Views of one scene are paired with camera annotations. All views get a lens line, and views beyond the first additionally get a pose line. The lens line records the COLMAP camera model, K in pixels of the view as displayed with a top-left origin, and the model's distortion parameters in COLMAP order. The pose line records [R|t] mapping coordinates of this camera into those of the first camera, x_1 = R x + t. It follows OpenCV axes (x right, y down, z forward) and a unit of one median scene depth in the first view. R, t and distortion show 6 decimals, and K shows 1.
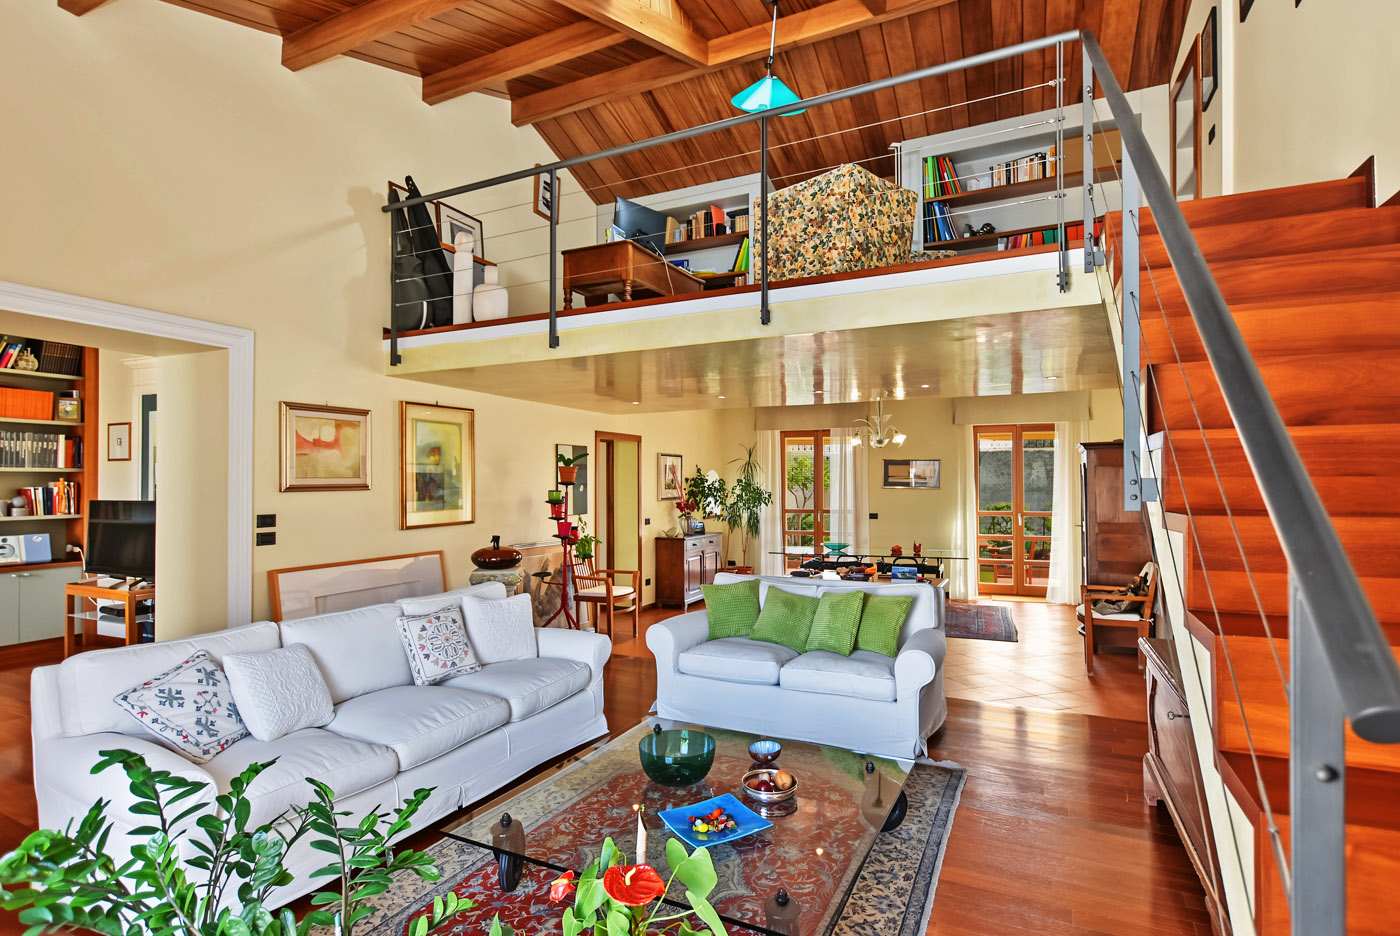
lens RADIAL K [[694.1, 0, 699.3], [0, 694.1, 478.6], [0, 0, 1]] dist [0.001060, 0.000174]
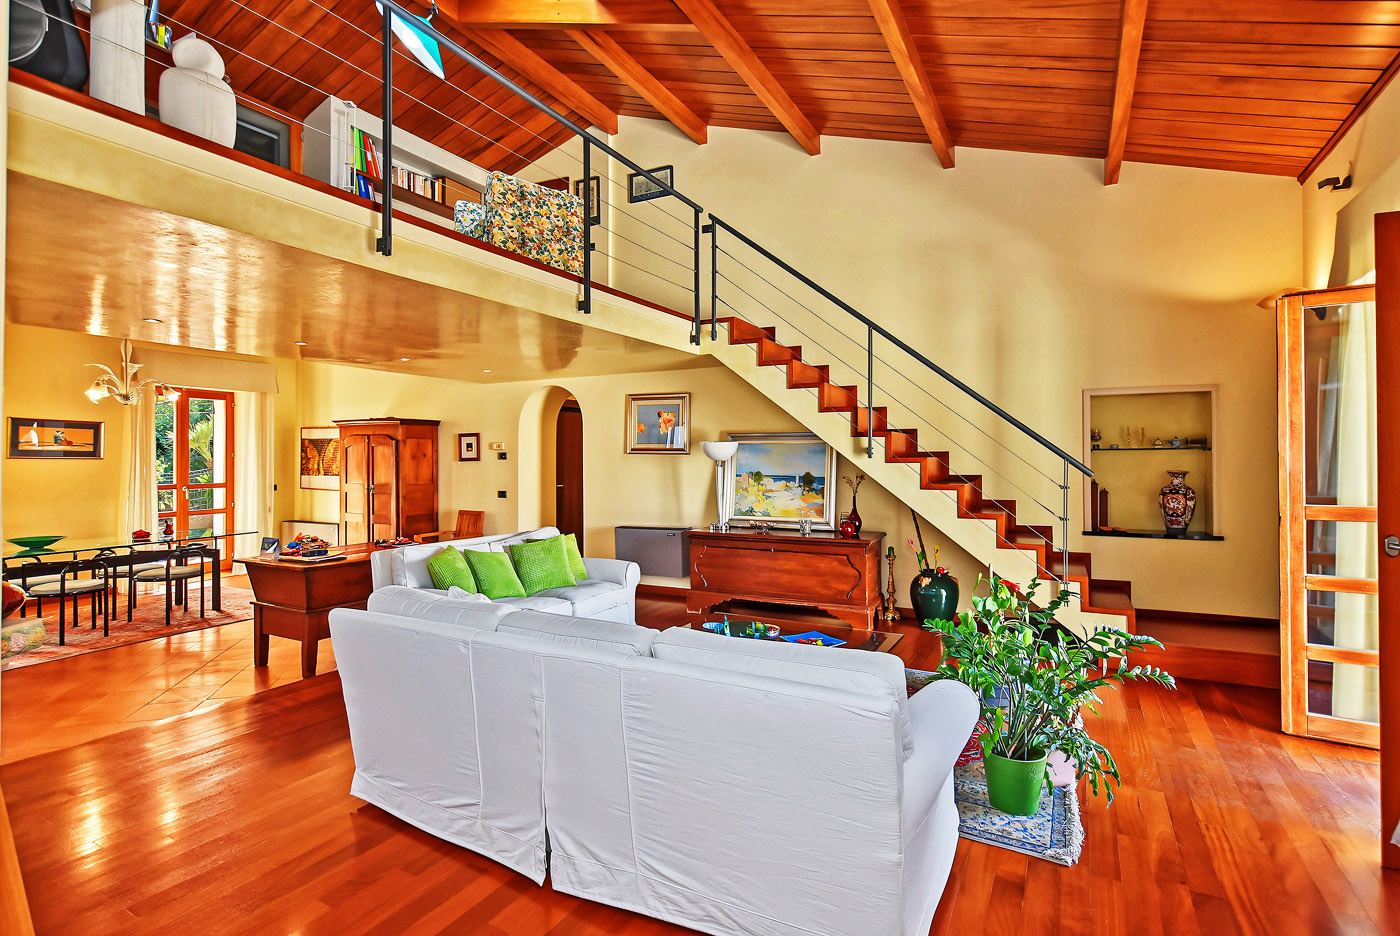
lens RADIAL K [[676.0, 0, 704.6], [0, 676.0, 455.2], [0, 0, 1]] dist [0.002607, 0.000303]
pose [[0.041114, 0.007959, 0.999123, -0.406372], [-0.011303, 0.999908, -0.007500, 0.008463], [-0.999091, -0.010984, 0.041200, 0.295084]]
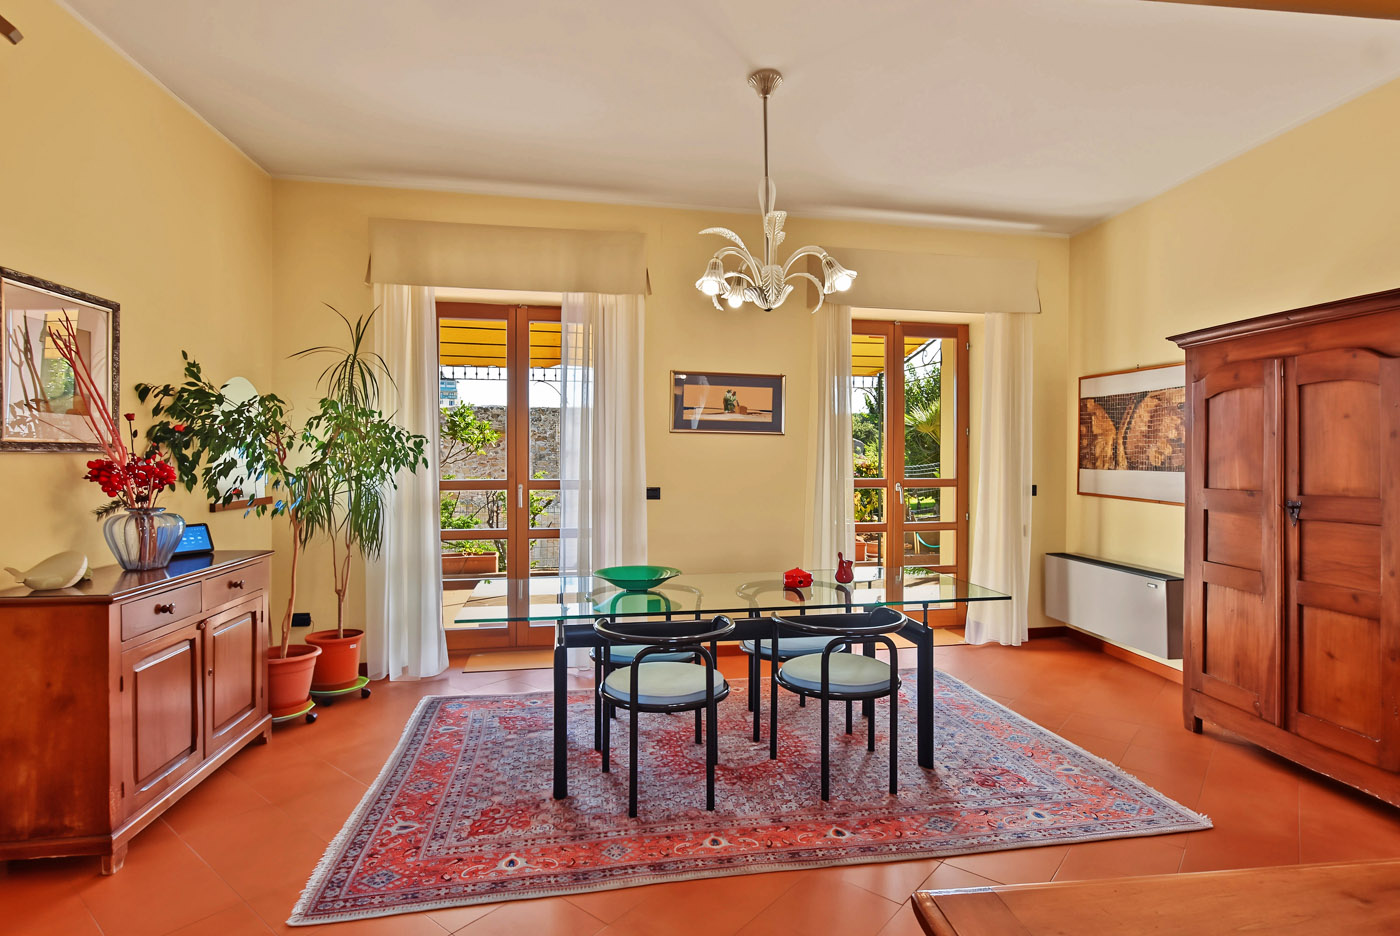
lens RADIAL K [[745.8, 0, 706.1], [0, 745.8, 462.0], [0, 0, 1]] dist [-0.002138, -0.000027]
pose [[0.841944, 0.001335, 0.539564, 0.015183], [-0.012024, 0.999795, 0.016289, 0.026526], [-0.539431, -0.020202, 0.841787, 0.603215]]
